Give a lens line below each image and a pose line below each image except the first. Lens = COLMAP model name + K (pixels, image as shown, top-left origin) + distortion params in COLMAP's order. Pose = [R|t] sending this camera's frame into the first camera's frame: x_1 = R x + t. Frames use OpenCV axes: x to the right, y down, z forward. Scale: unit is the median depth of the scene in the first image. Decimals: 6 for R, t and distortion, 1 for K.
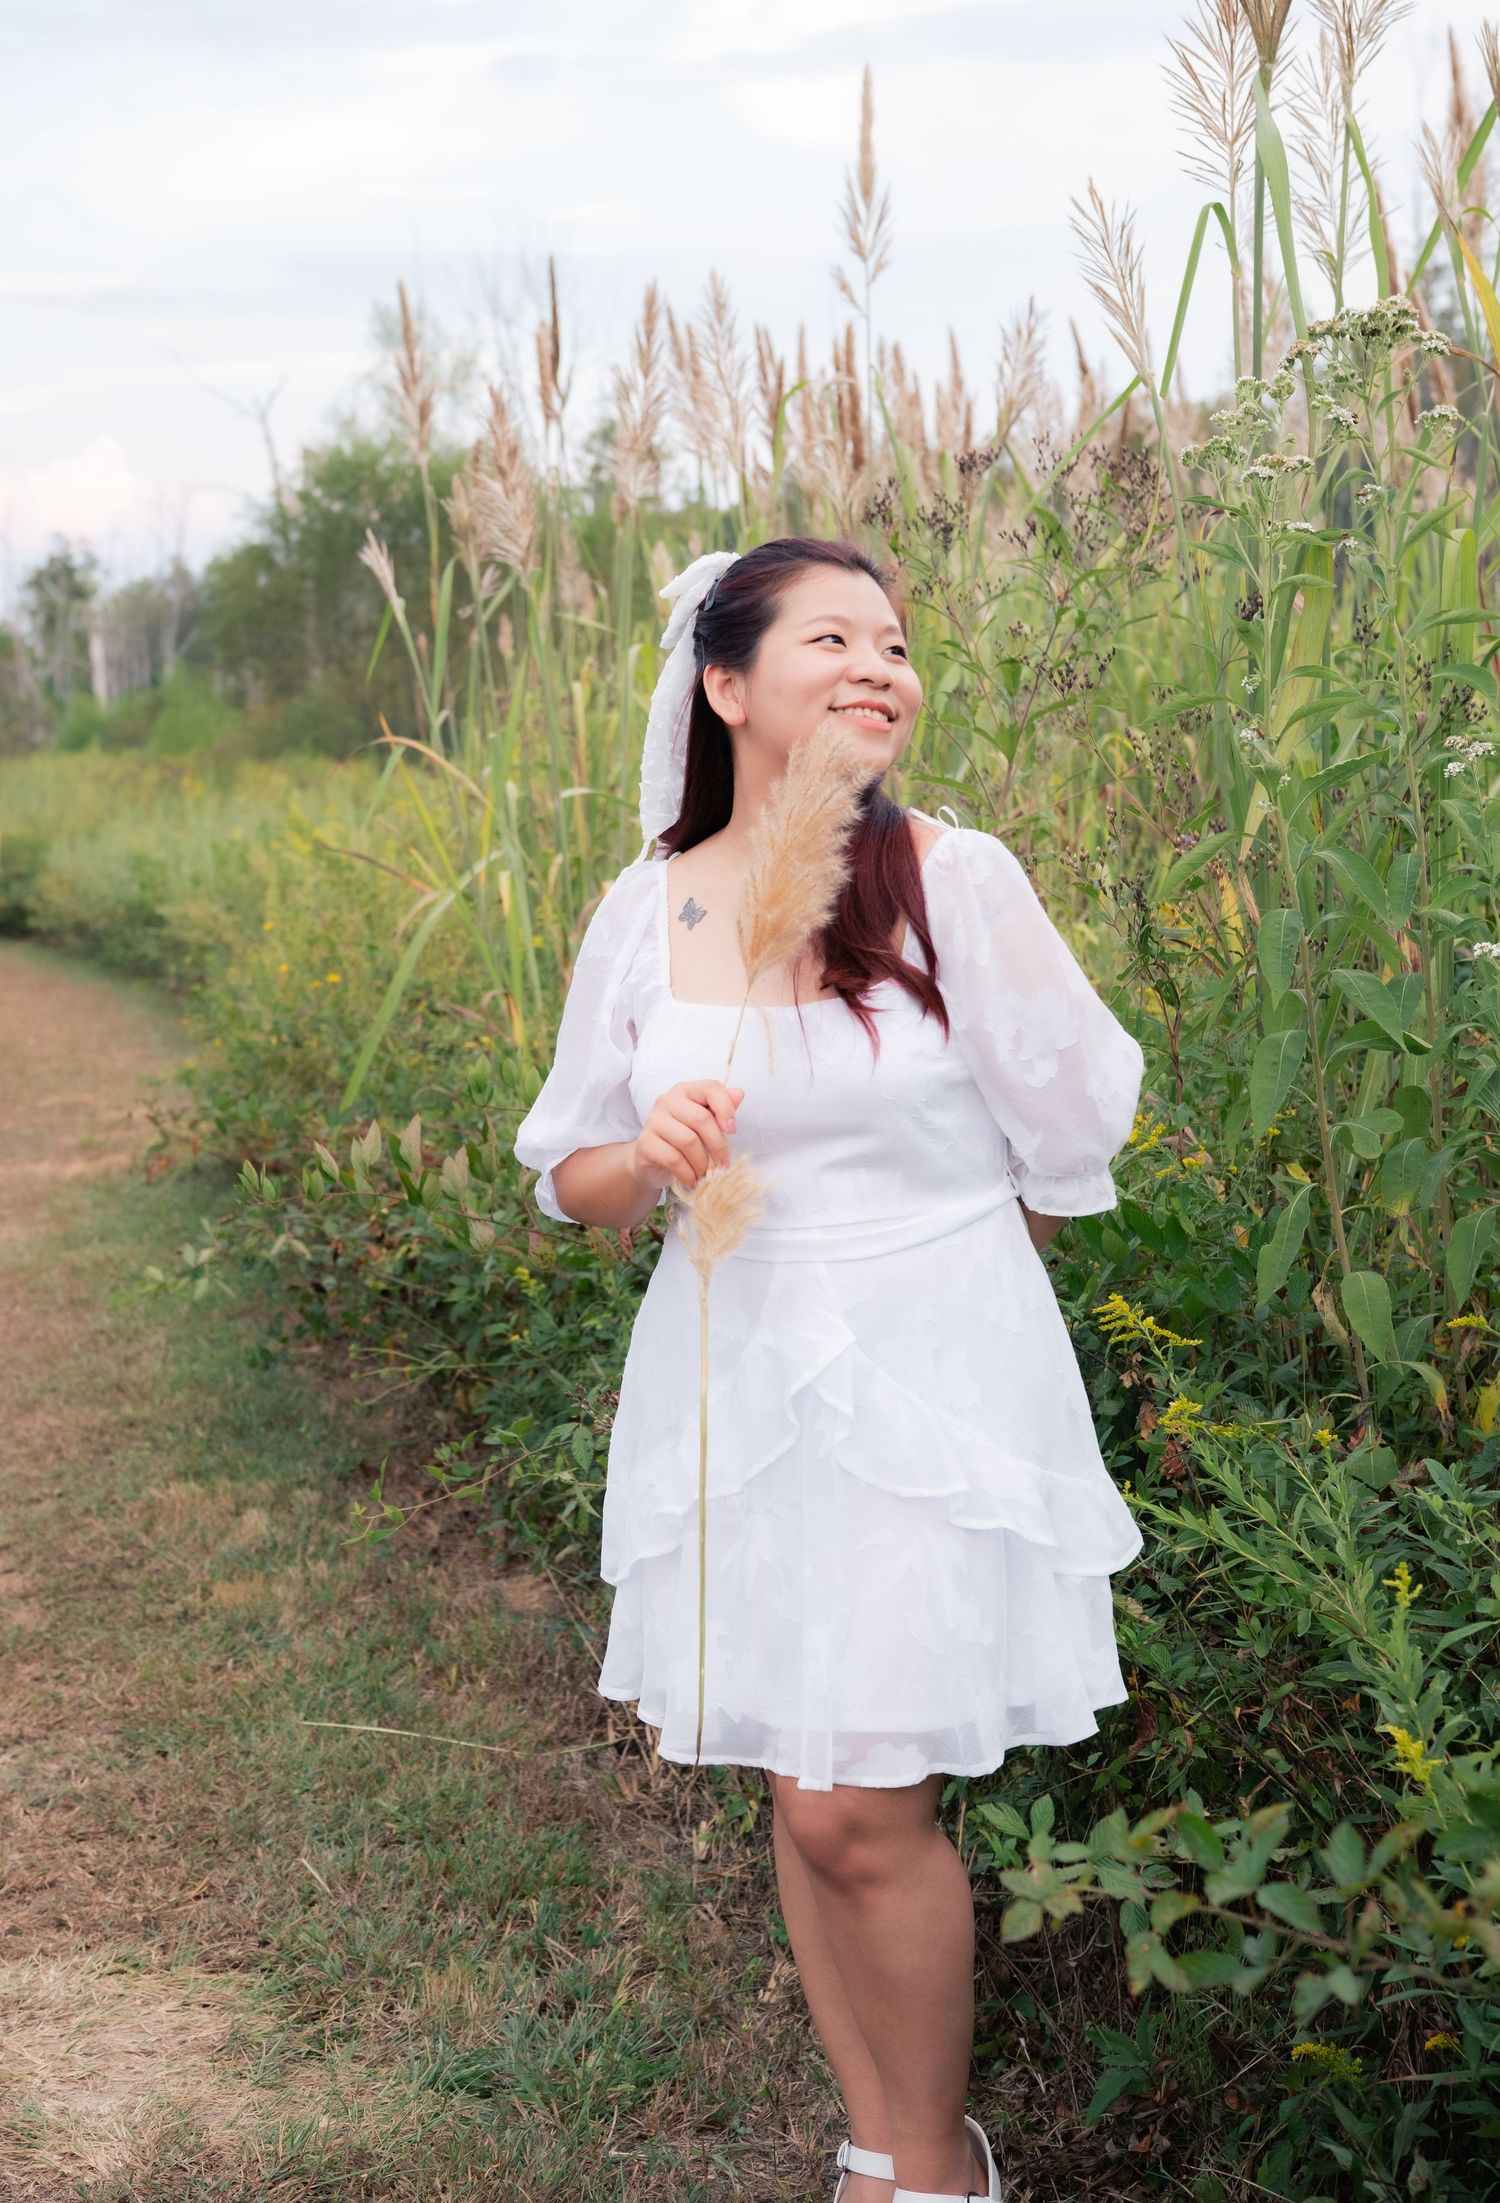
lens RADIAL K [[3285.8, 0, 650.8], [0, 3285.8, 1012.5], [0, 0, 1]] dist [0.195817, 0.037132]
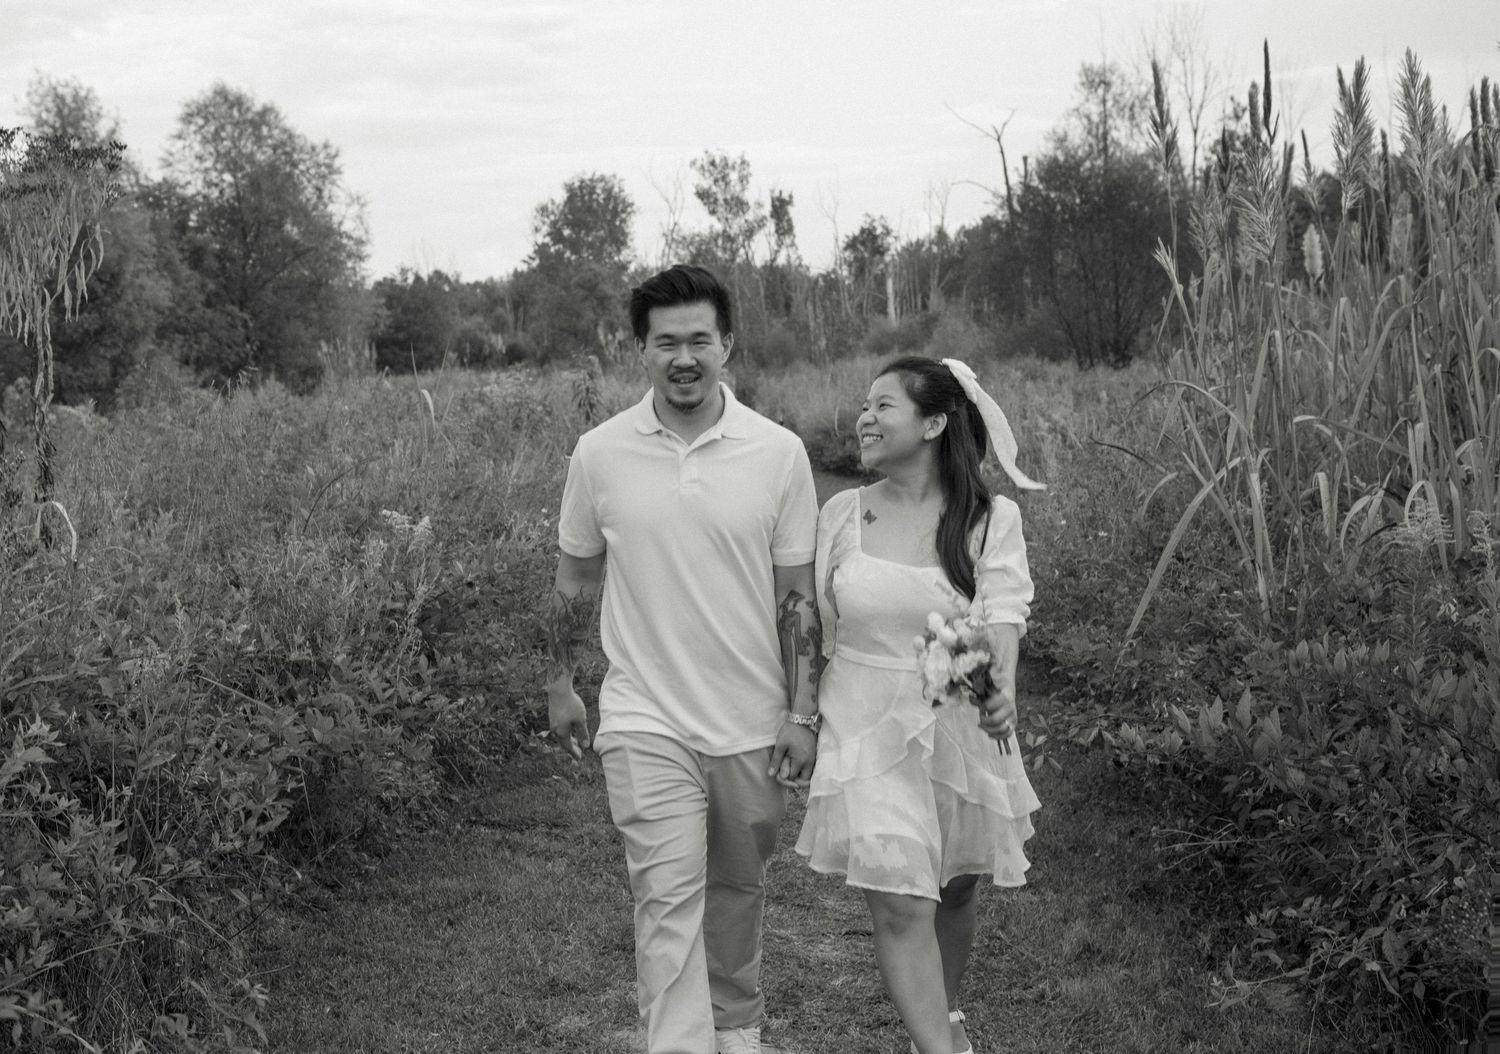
lens RADIAL K [[2121.7, 0, 708.1], [0, 2121.7, 503.3], [0, 0, 1]] dist [0.006197, -0.076360]
pose [[0.969169, 0.013591, -0.246023, -0.048493], [-0.015241, 0.999872, -0.004803, -0.023208], [0.245926, 0.008405, 0.969252, 0.057727]]
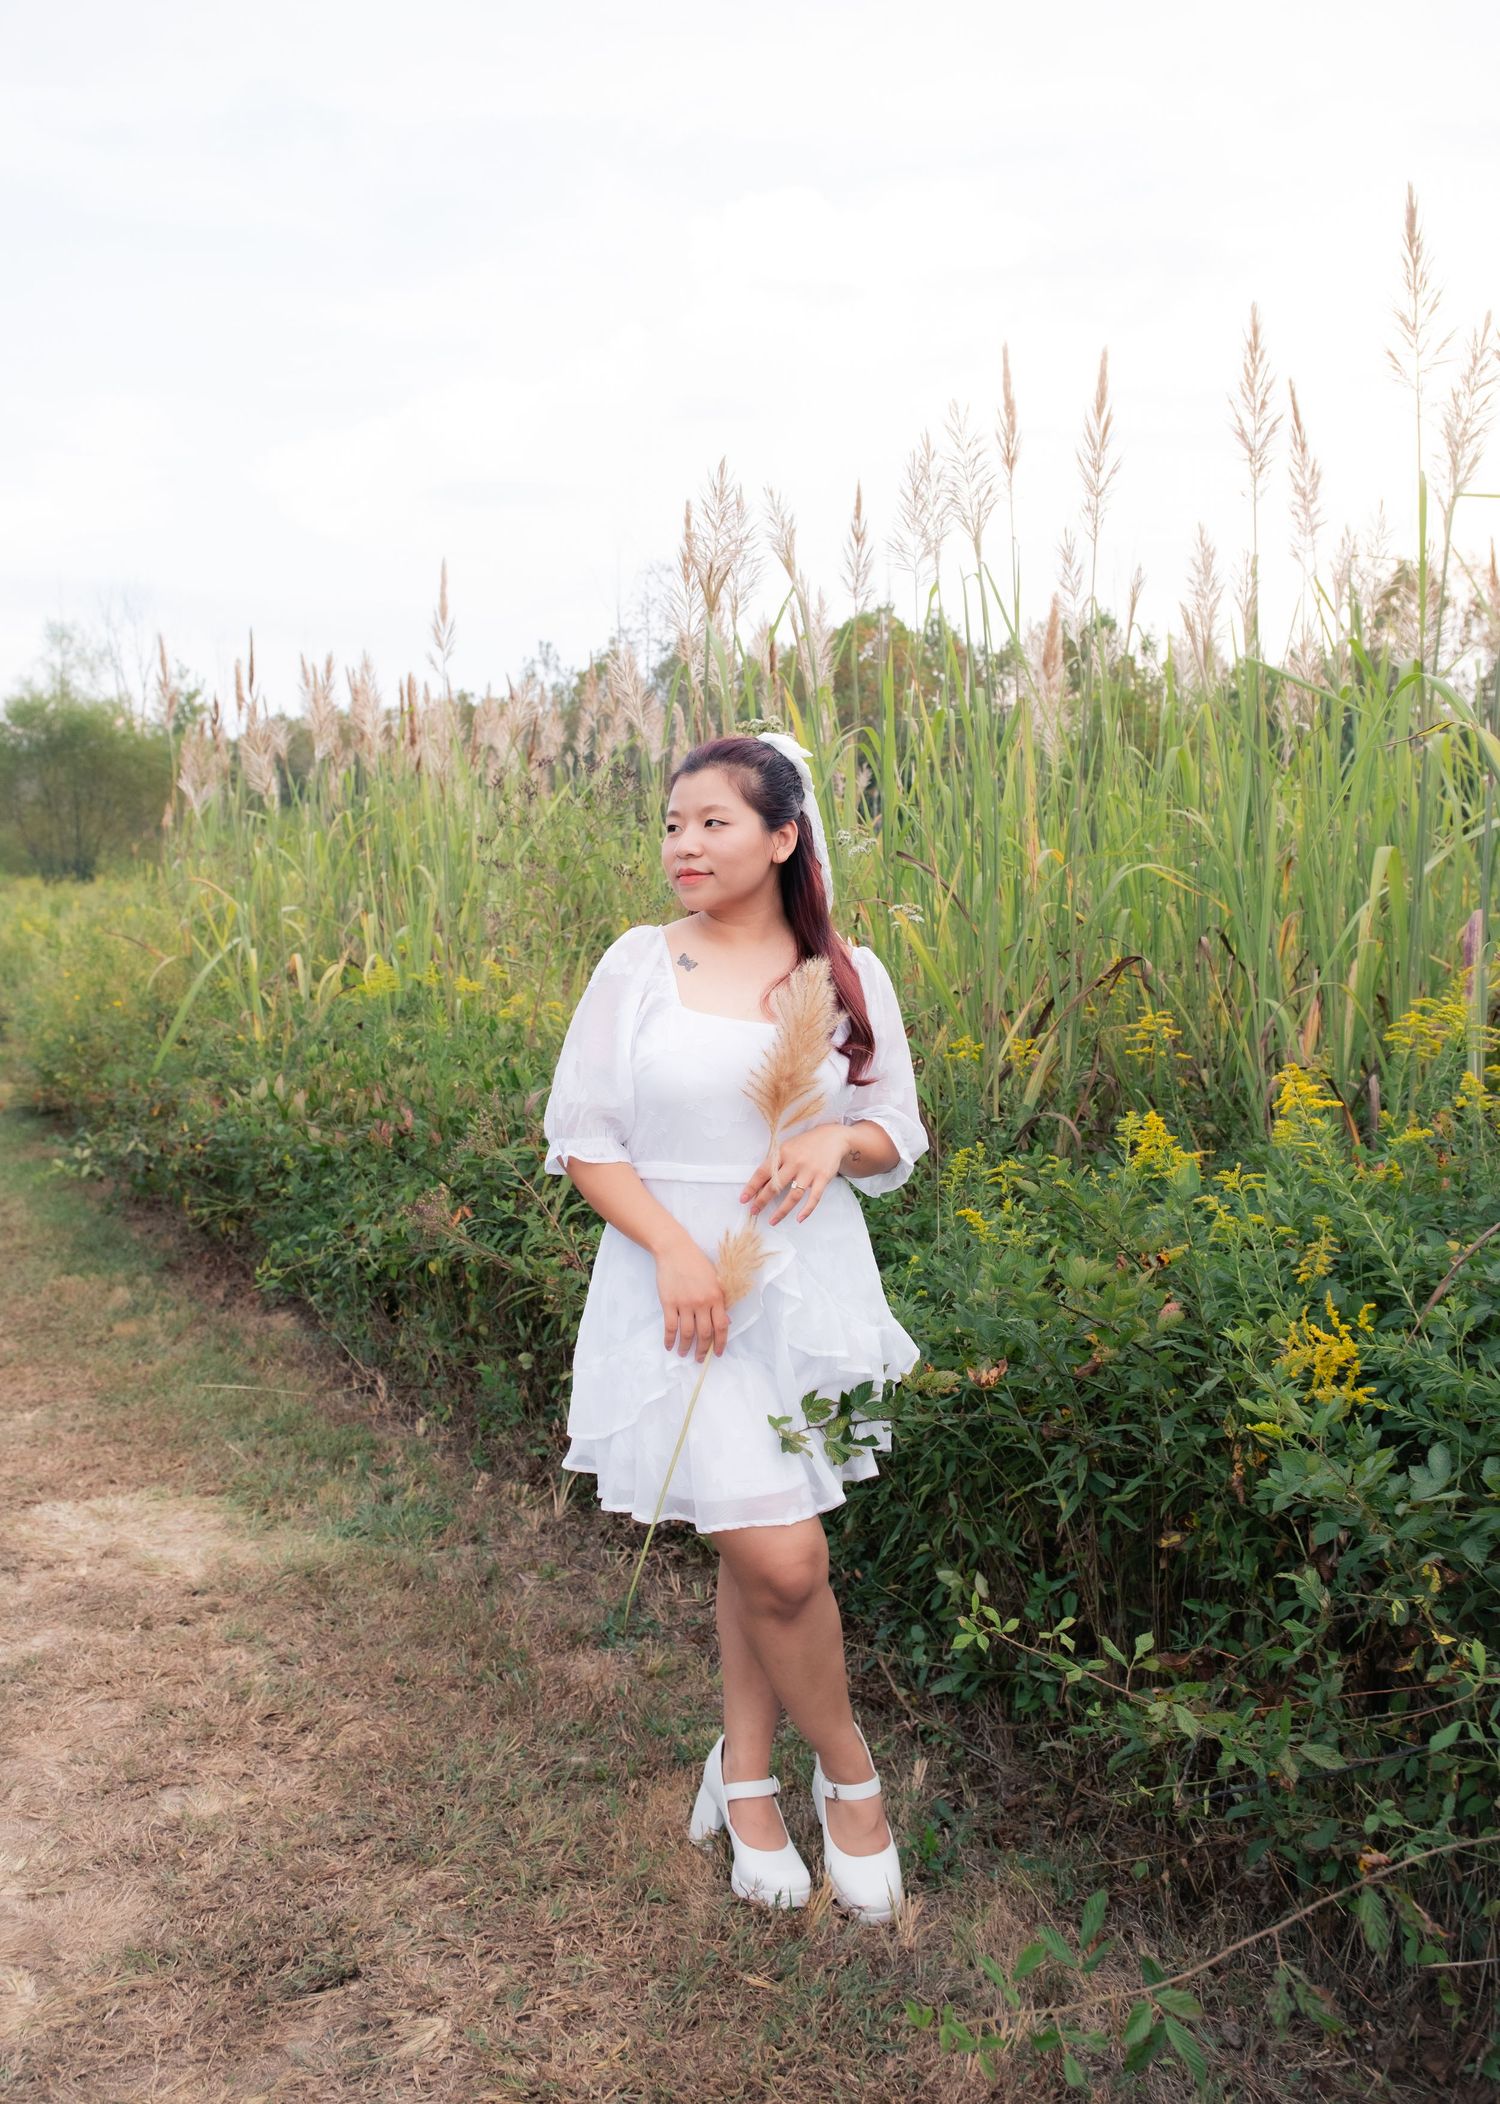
lens RADIAL K [[1796.2, 0, 752.9], [0, 1796.2, 895.4], [0, 0, 1]] dist [0.010926, -0.000061]
pose [[0.953394, 0.023457, 0.300815, -0.085334], [-0.002081, 0.997461, -0.071185, 0.000013], [-0.301721, 0.067242, 0.951022, -0.092011]]
